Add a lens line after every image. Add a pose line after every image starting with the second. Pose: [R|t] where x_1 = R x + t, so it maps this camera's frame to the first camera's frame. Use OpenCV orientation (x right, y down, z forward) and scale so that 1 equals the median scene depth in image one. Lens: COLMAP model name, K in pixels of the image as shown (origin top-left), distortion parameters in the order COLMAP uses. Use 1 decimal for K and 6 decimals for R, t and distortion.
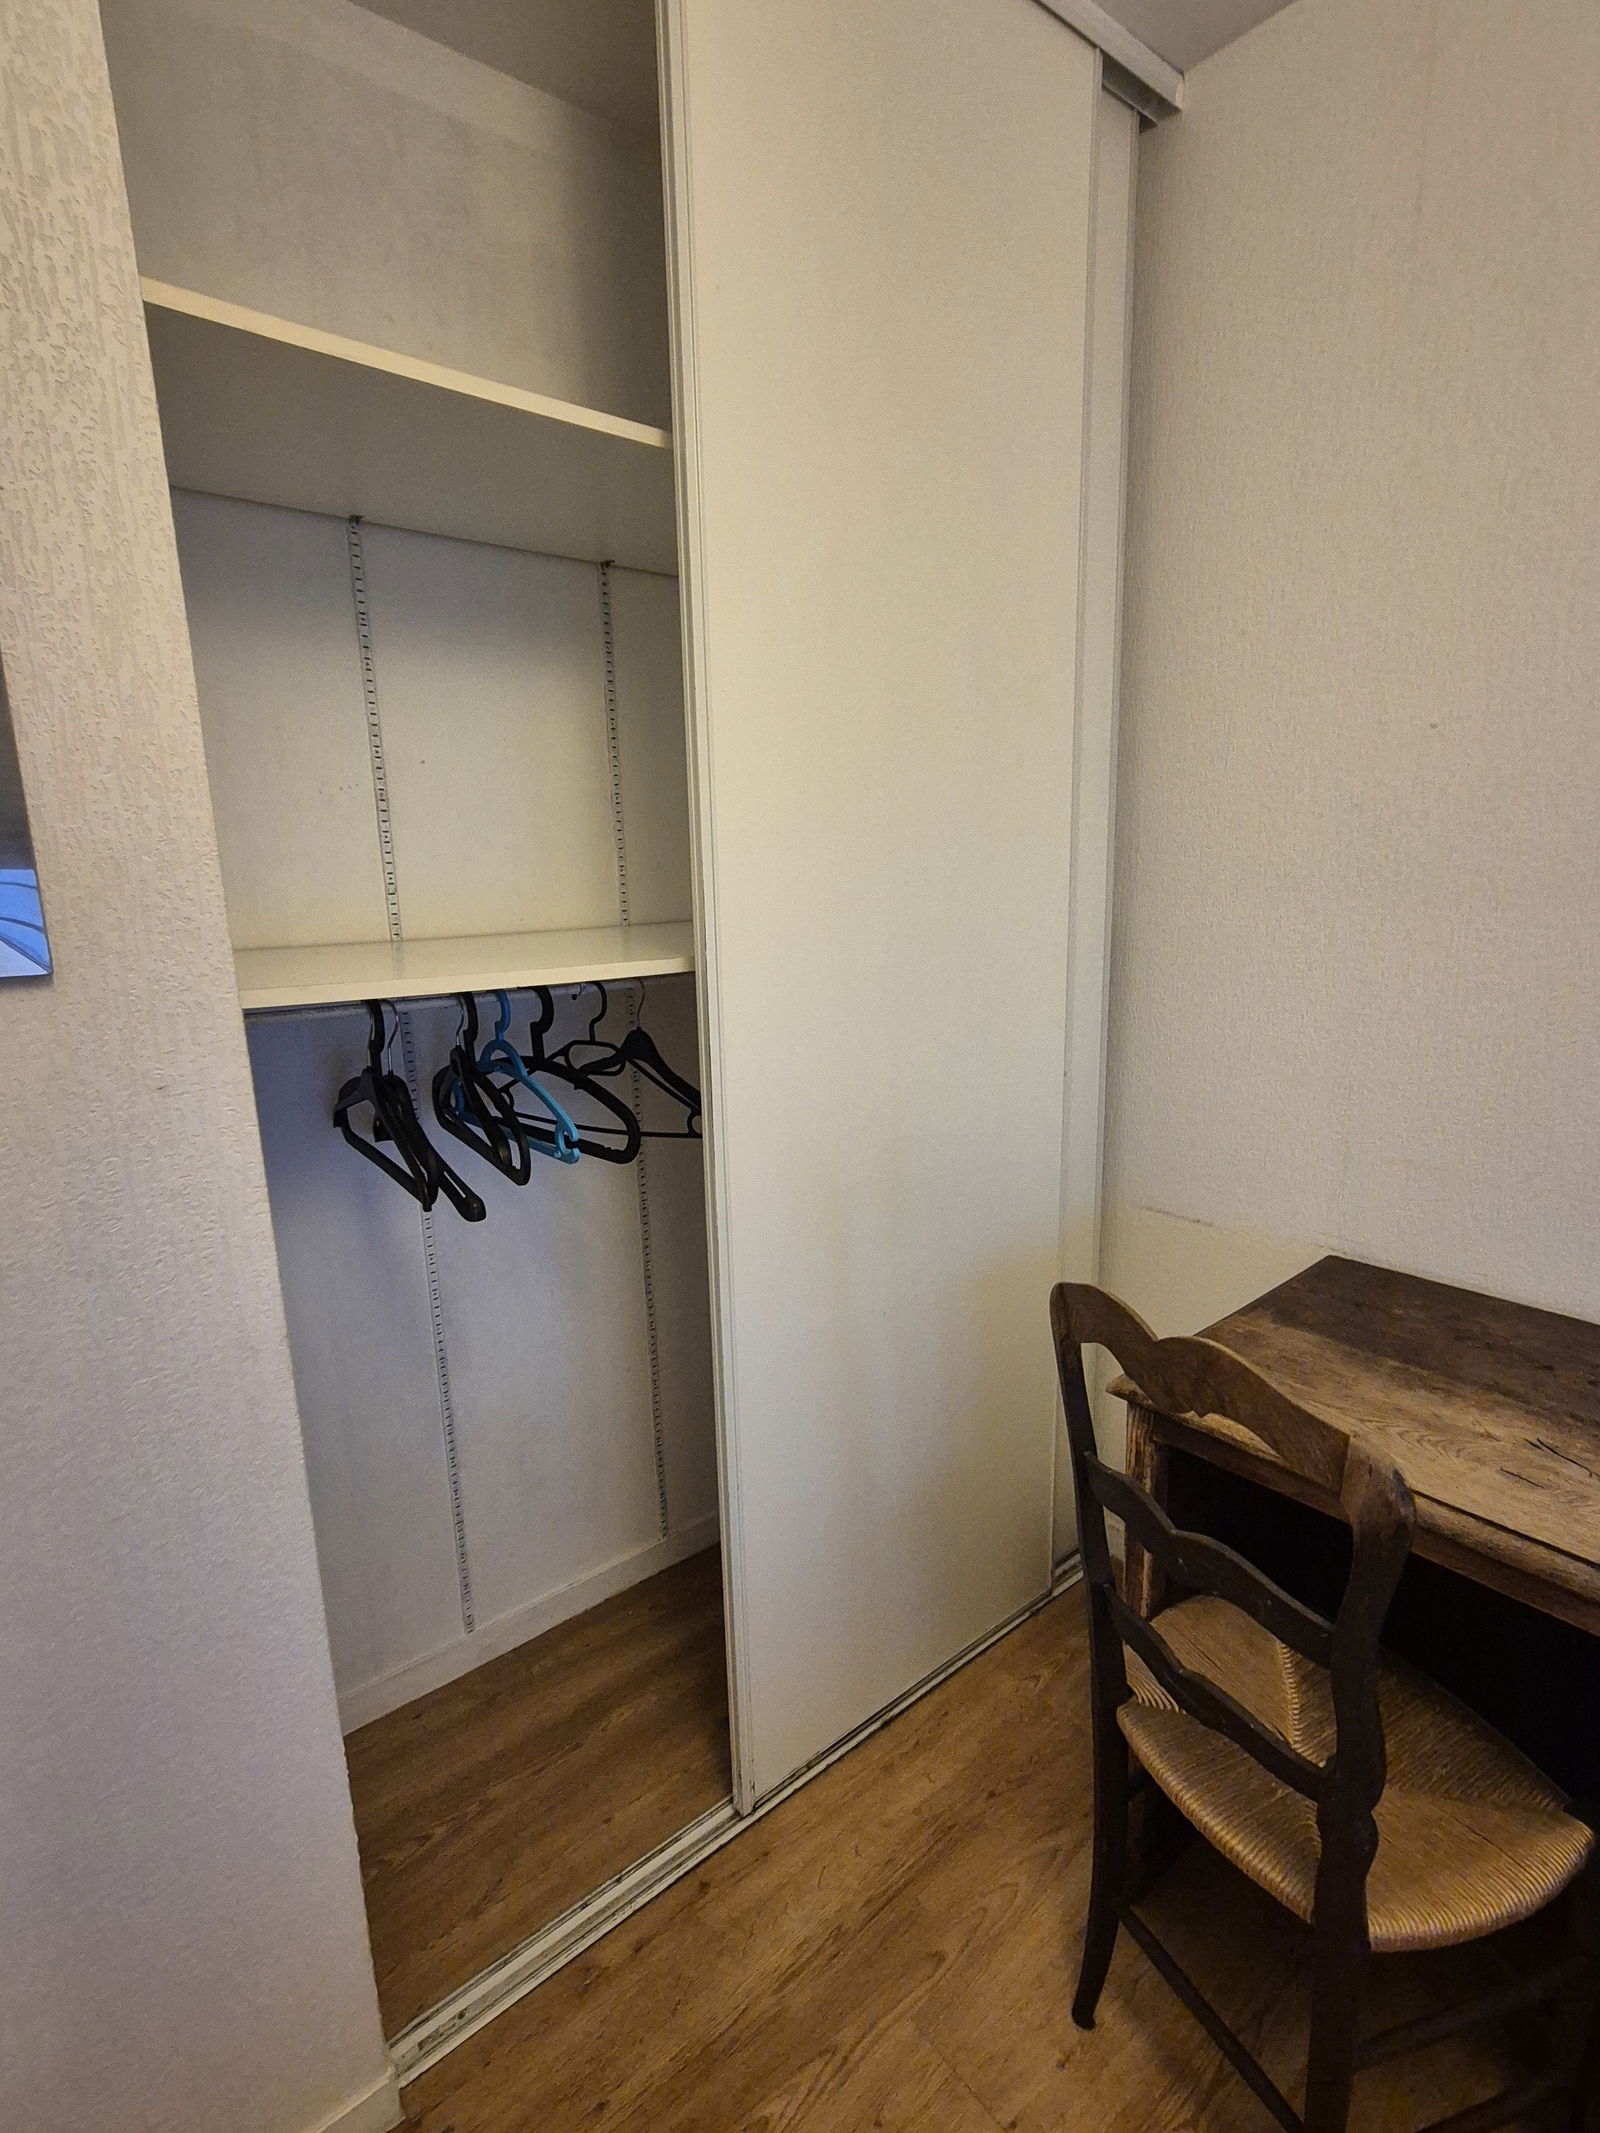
lens RADIAL K [[1052.6, 0, 813.7], [0, 1052.6, 1086.2], [0, 0, 1]] dist [0.004704, 0.001160]
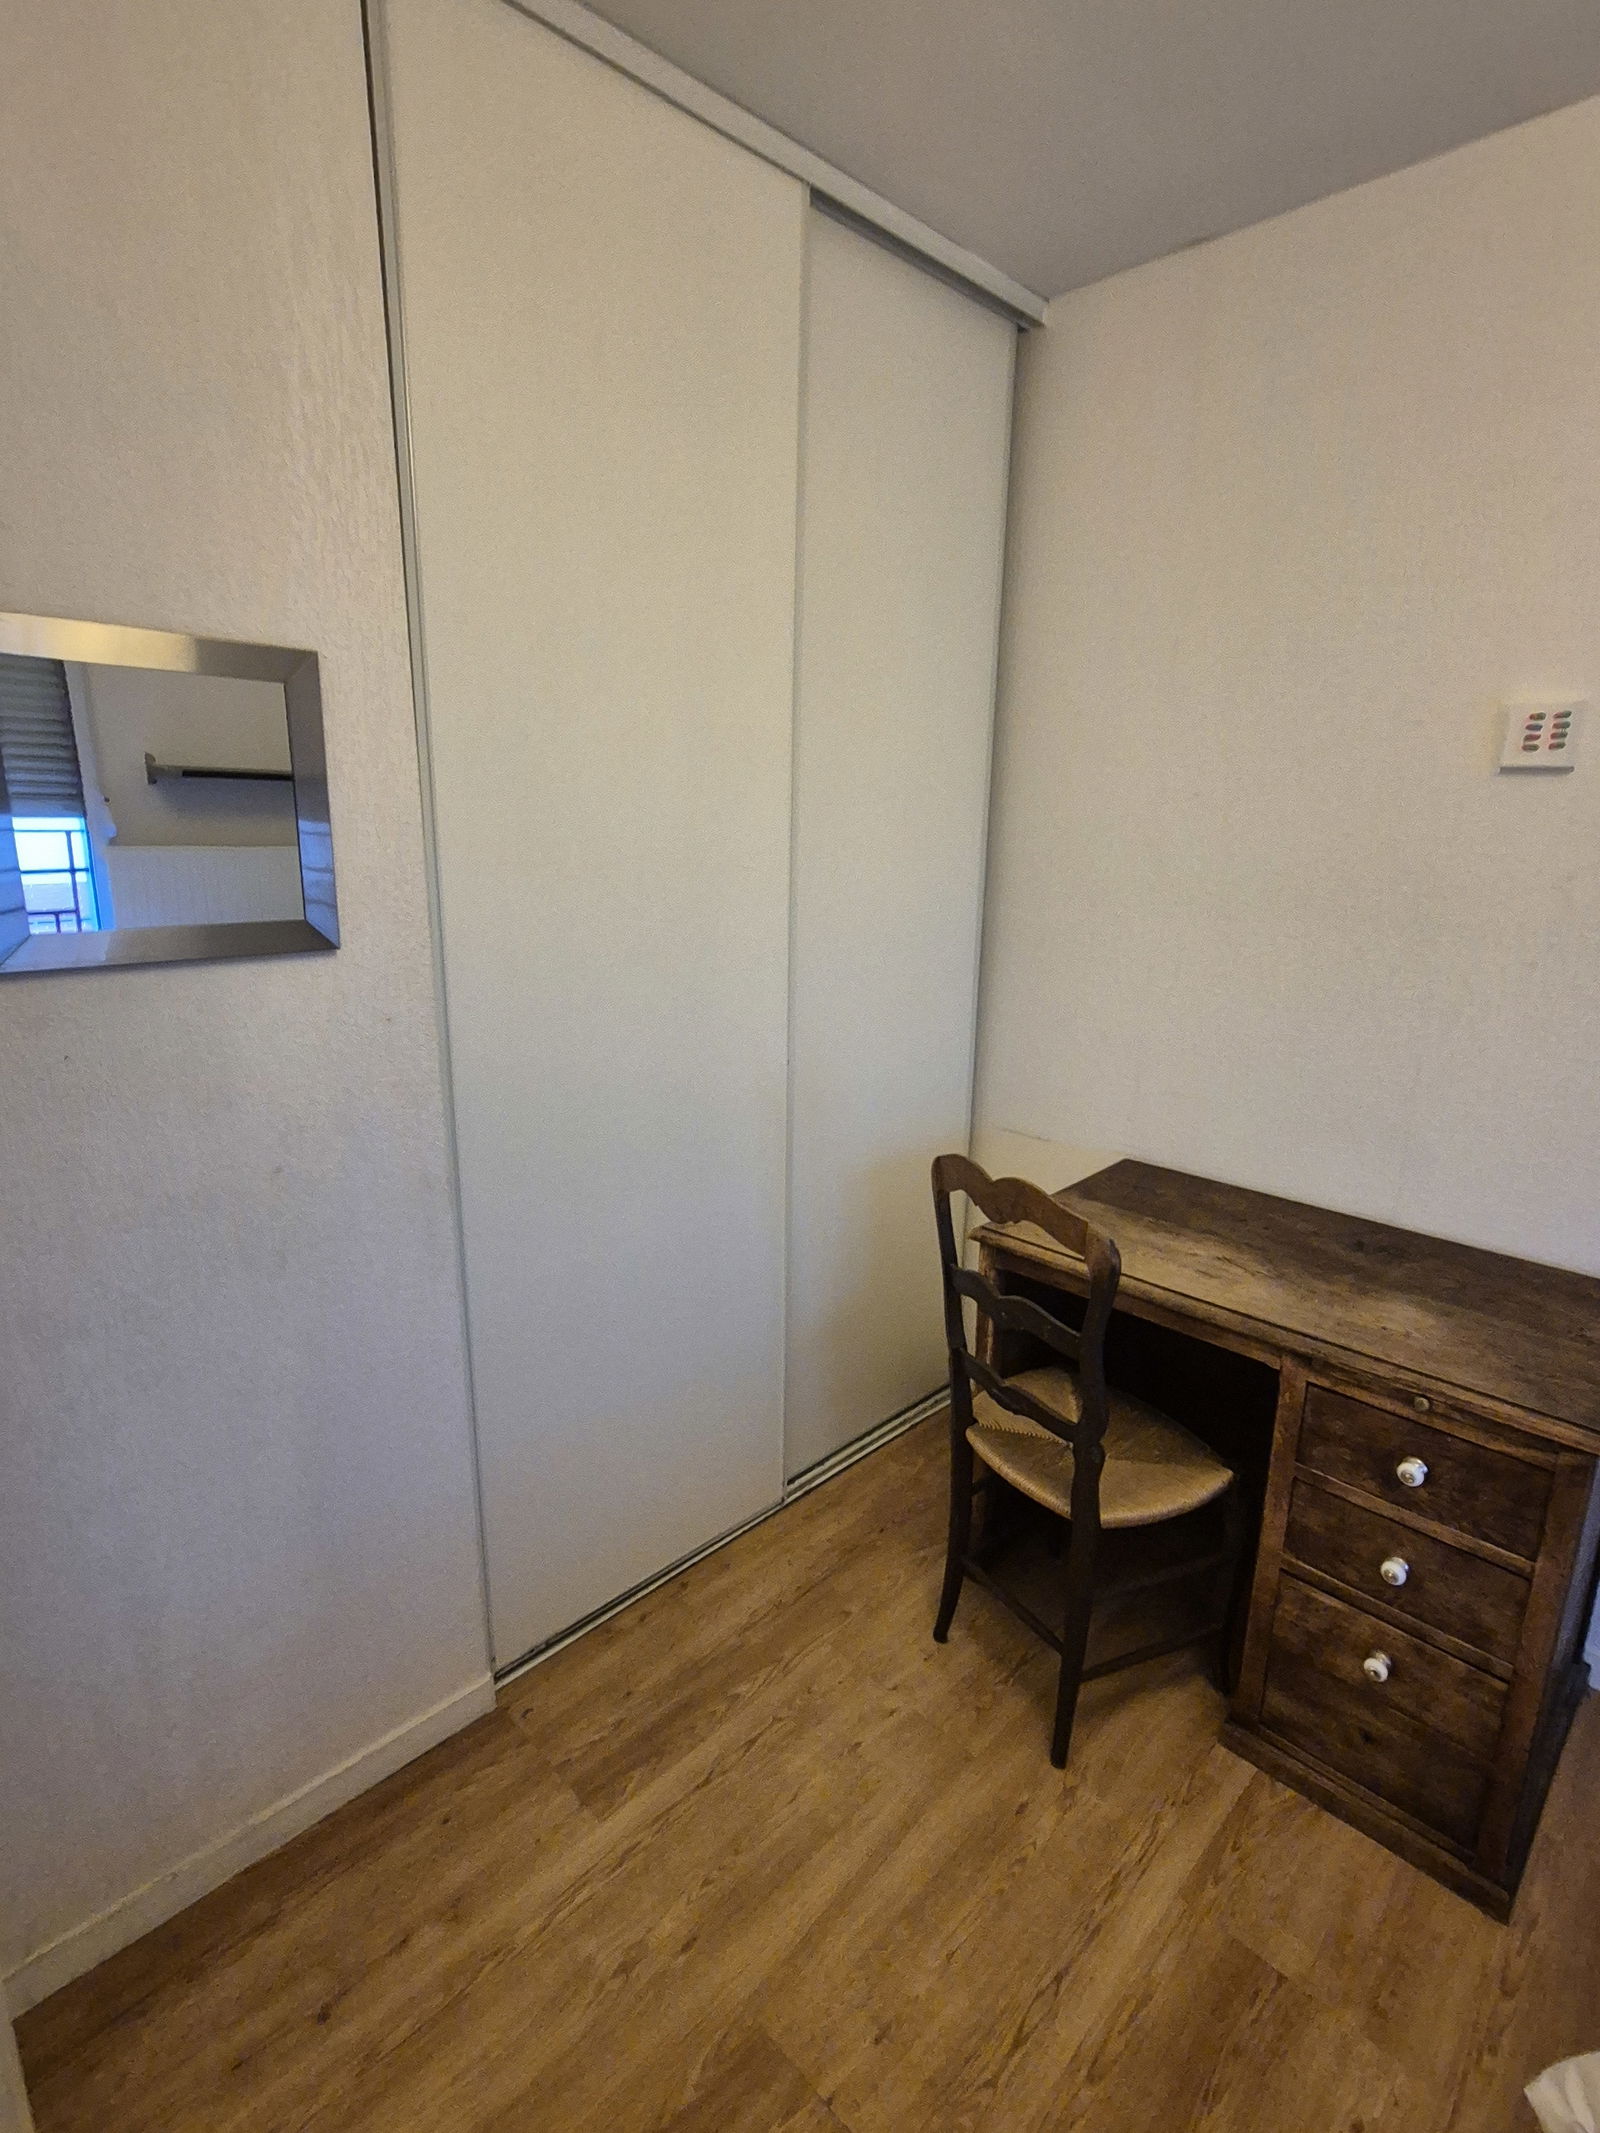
lens RADIAL K [[1035.9, 0, 804.3], [0, 1035.9, 1075.7], [0, 0, 1]] dist [-0.002569, 0.000390]
pose [[0.995165, 0.018234, 0.096511, -0.103028], [-0.021621, 0.999182, 0.034169, 0.012936], [-0.095809, -0.036090, 0.994745, -0.454189]]
